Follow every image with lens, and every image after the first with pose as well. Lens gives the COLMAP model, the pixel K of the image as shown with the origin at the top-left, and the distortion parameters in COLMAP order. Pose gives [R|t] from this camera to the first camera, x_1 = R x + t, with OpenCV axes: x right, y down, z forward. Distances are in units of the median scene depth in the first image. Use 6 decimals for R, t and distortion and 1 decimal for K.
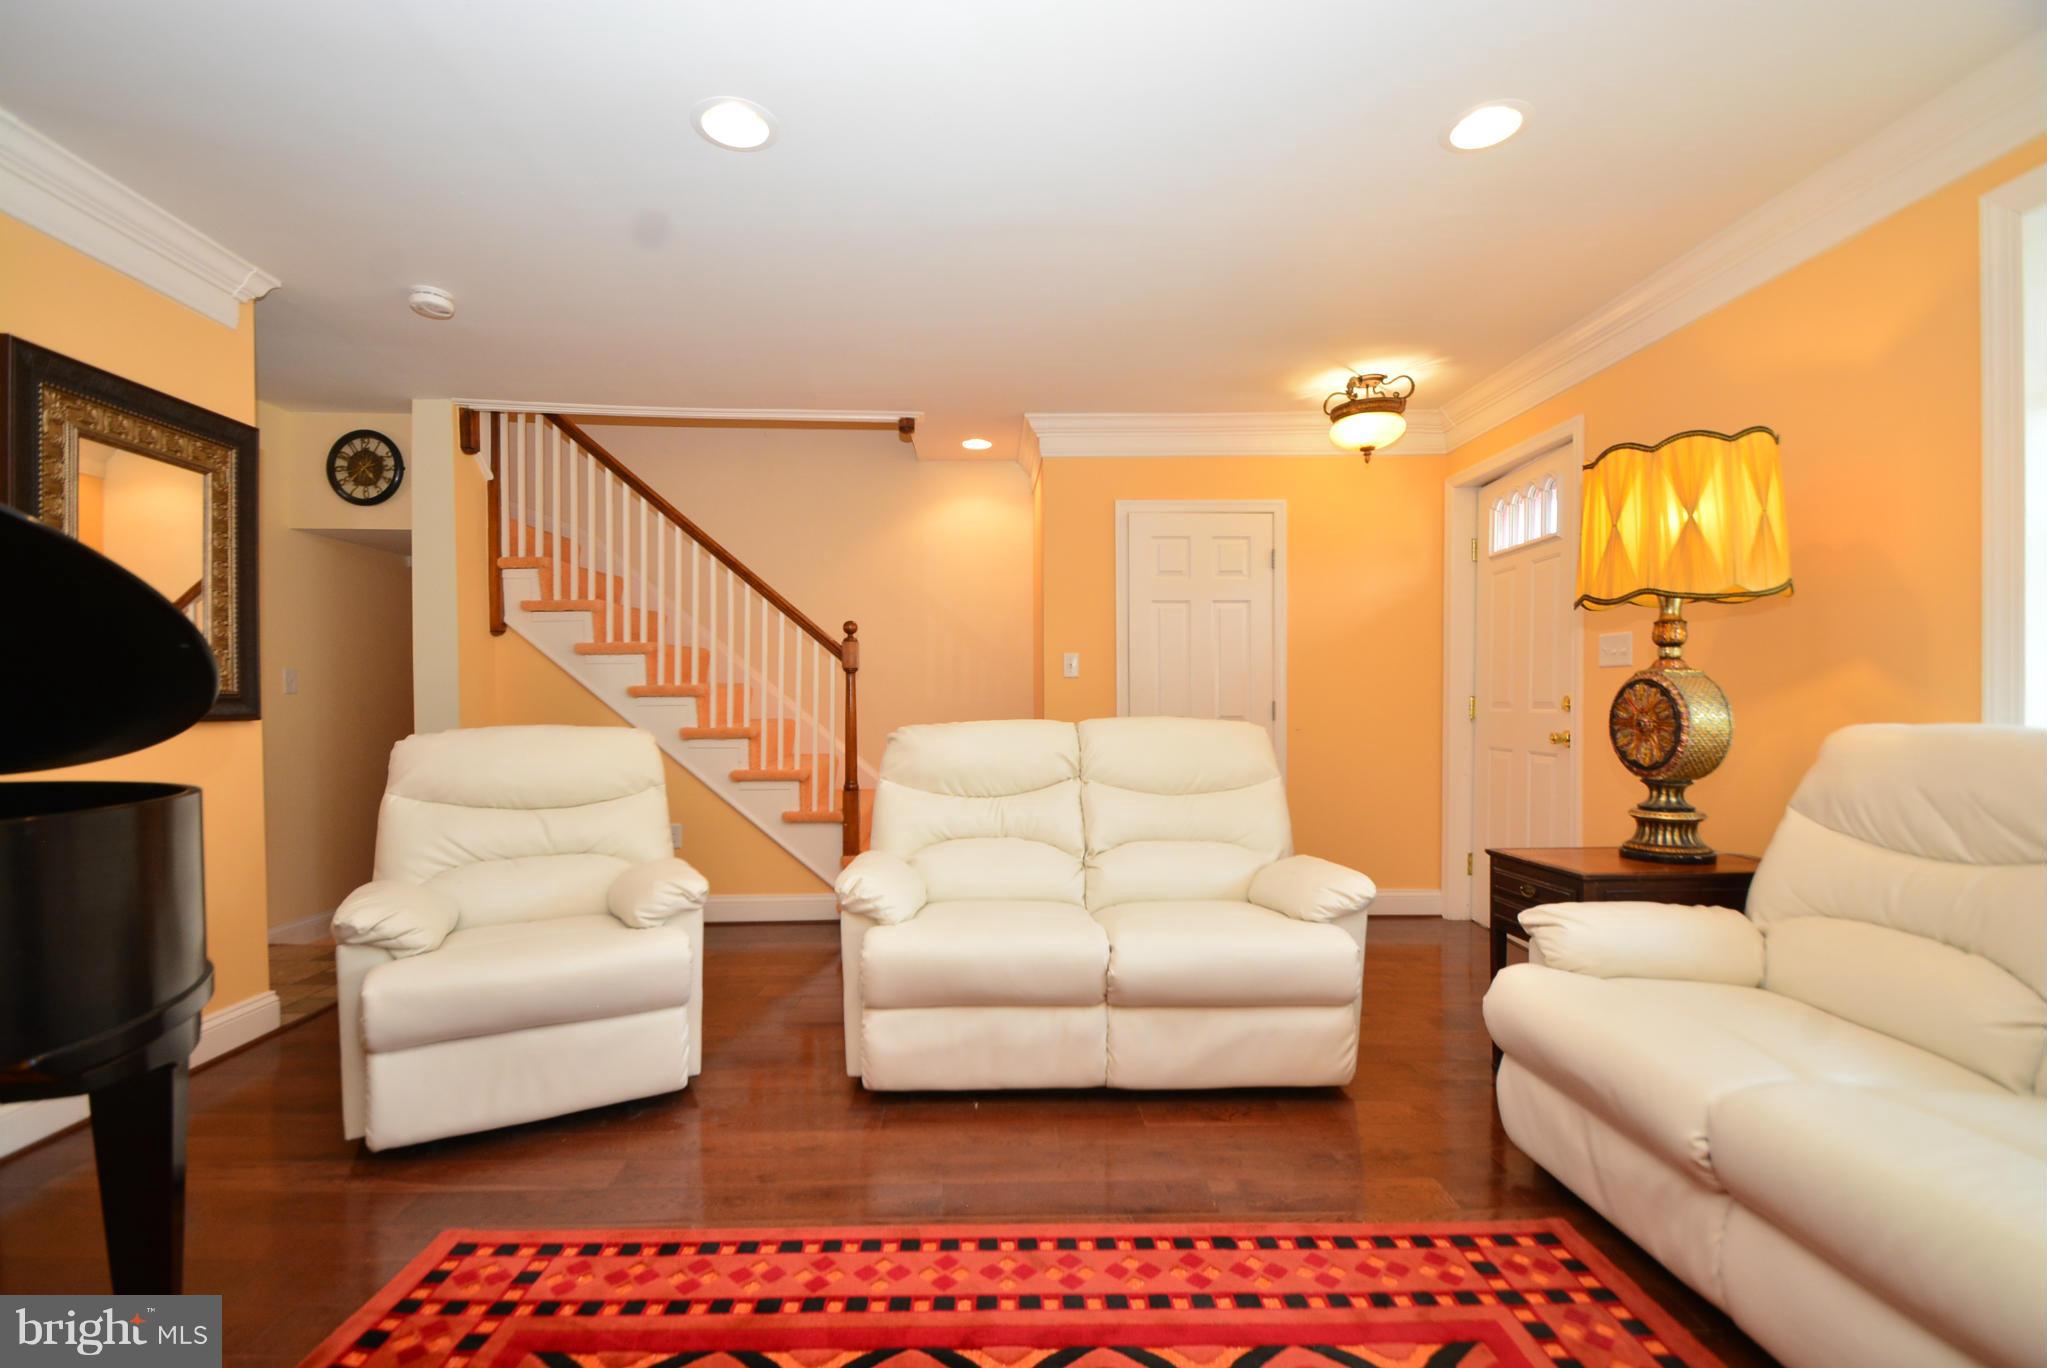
lens RADIAL K [[902.3, 0, 995.0], [0, 902.3, 714.9], [0, 0, 1]] dist [0.017480, -0.016704]
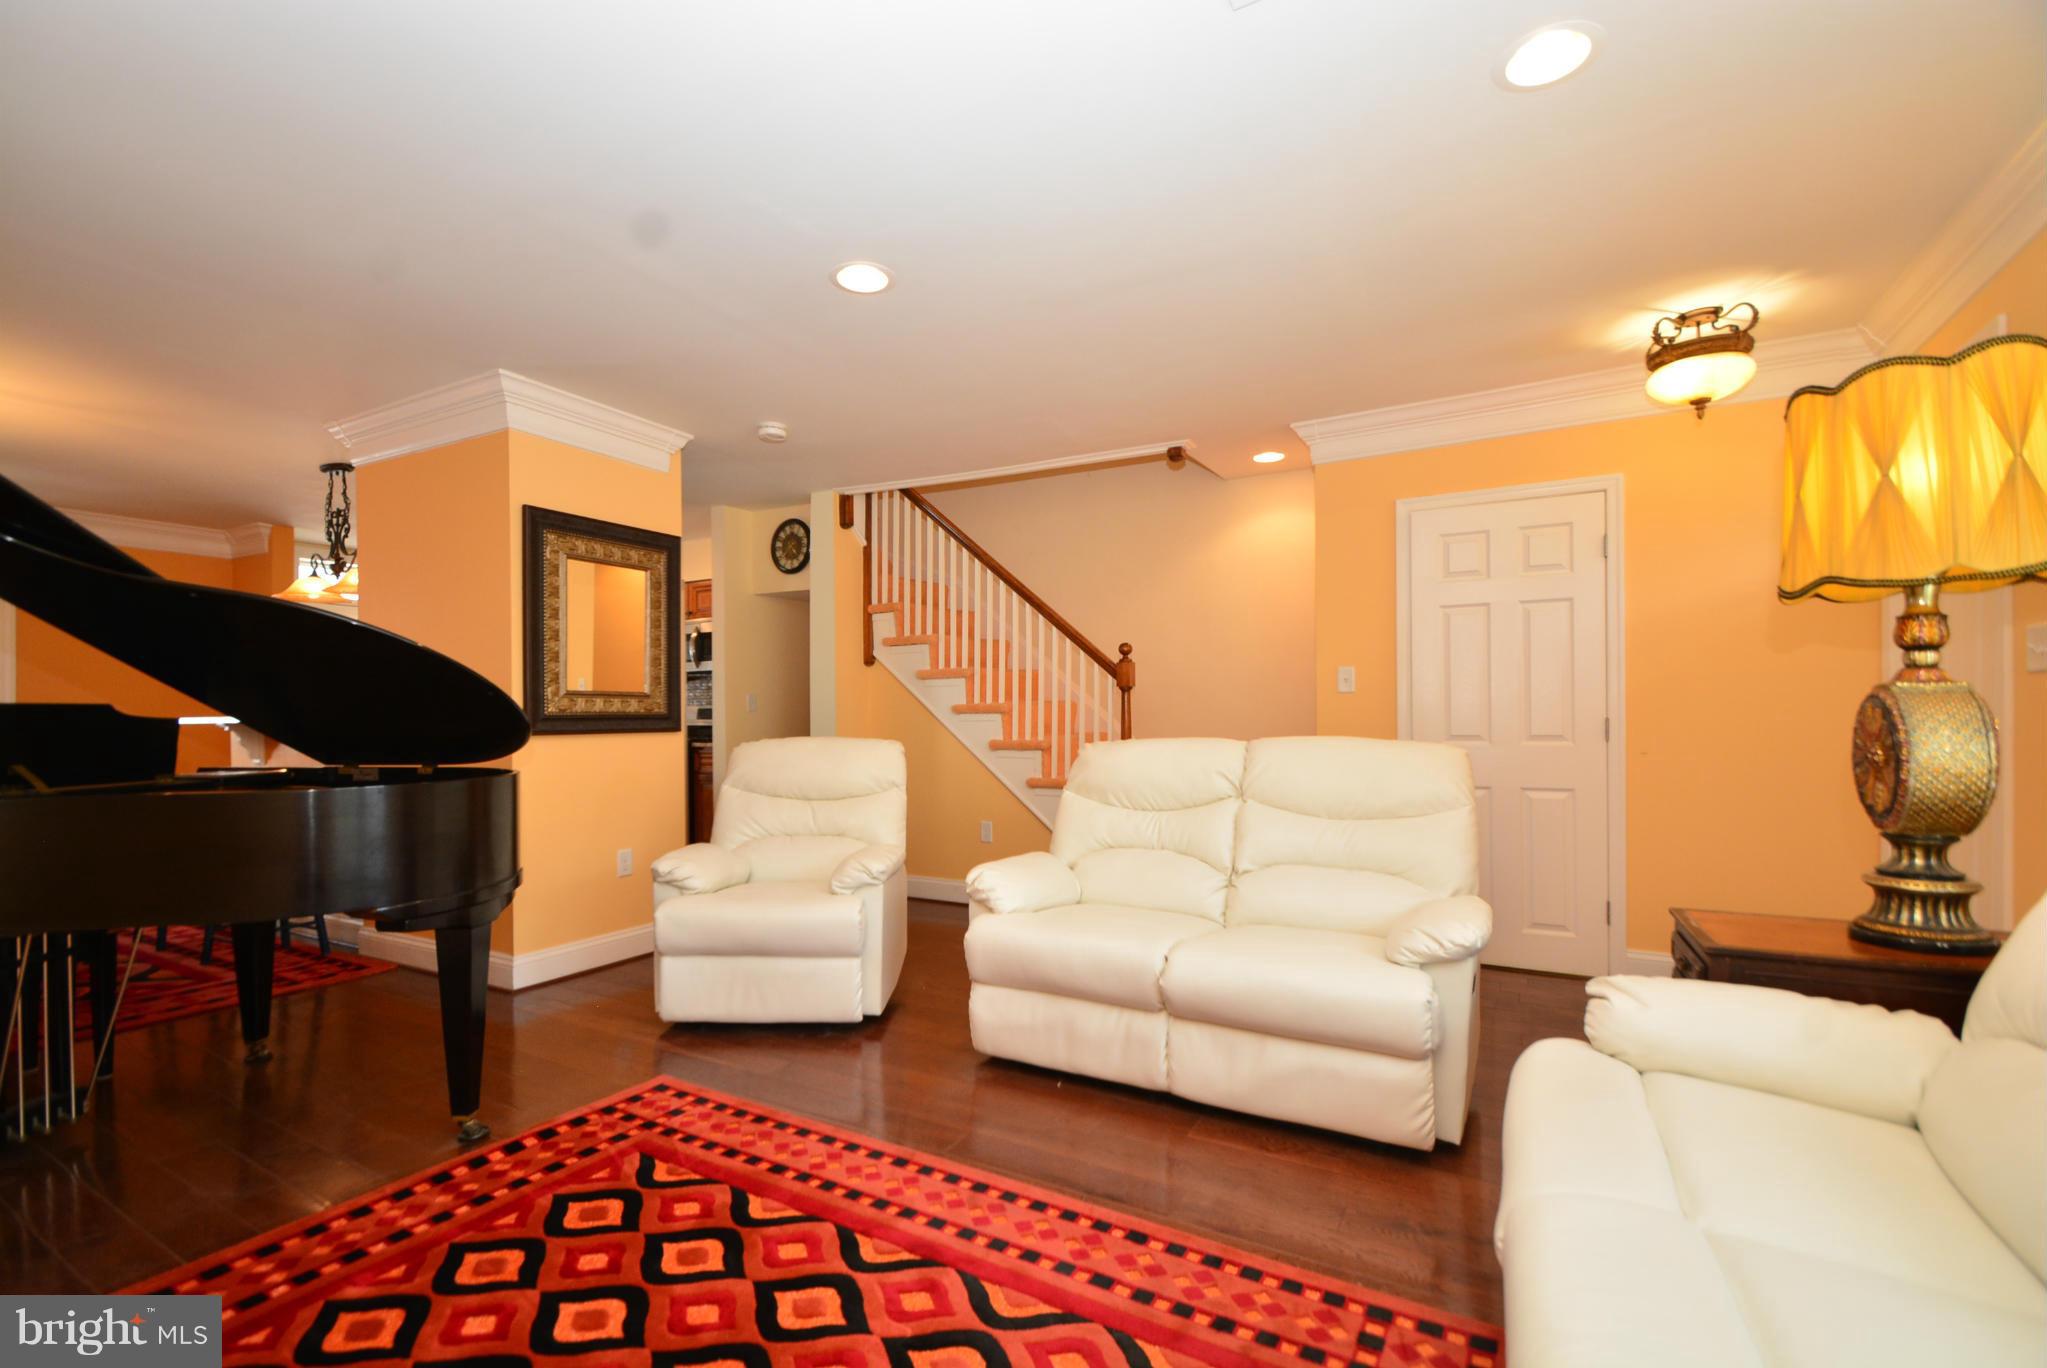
lens RADIAL K [[904.5, 0, 992.0], [0, 904.5, 711.4], [0, 0, 1]] dist [0.025248, -0.023145]
pose [[0.851157, -0.001895, -0.524908, 0.476367], [-0.006085, 0.999891, -0.013476, -0.012028], [0.524876, 0.014665, 0.851053, -0.002481]]
